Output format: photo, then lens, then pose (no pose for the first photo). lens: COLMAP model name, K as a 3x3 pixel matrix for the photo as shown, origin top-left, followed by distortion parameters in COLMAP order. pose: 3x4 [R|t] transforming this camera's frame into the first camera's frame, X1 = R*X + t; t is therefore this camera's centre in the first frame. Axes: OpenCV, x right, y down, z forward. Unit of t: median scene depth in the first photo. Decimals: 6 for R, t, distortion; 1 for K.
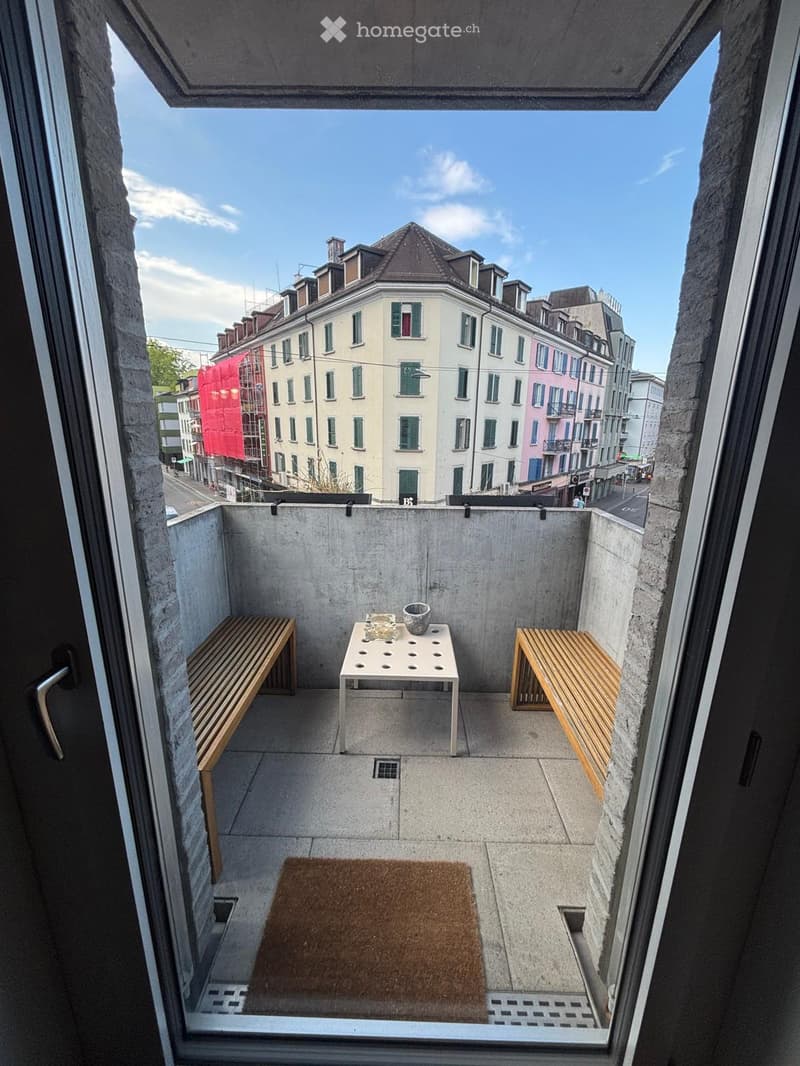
lens RADIAL K [[425.4, 0, 404.0], [0, 425.4, 531.9], [0, 0, 1]] dist [-0.005769, 0.000280]
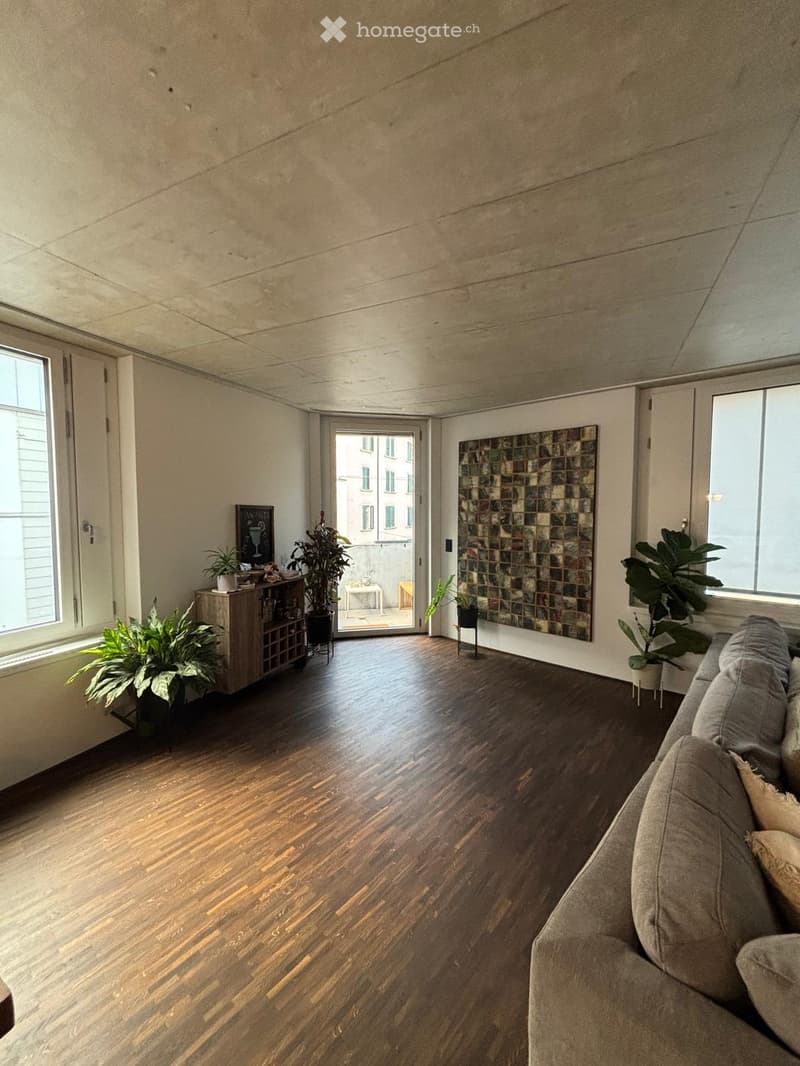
lens RADIAL K [[425.4, 0, 404.0], [0, 425.4, 531.9], [0, 0, 1]] dist [-0.005769, 0.000280]
pose [[0.974572, -0.029661, 0.222103, -0.036403], [0.071331, 0.980703, -0.182027, 0.042275], [-0.212418, 0.193241, 0.957881, -0.194726]]
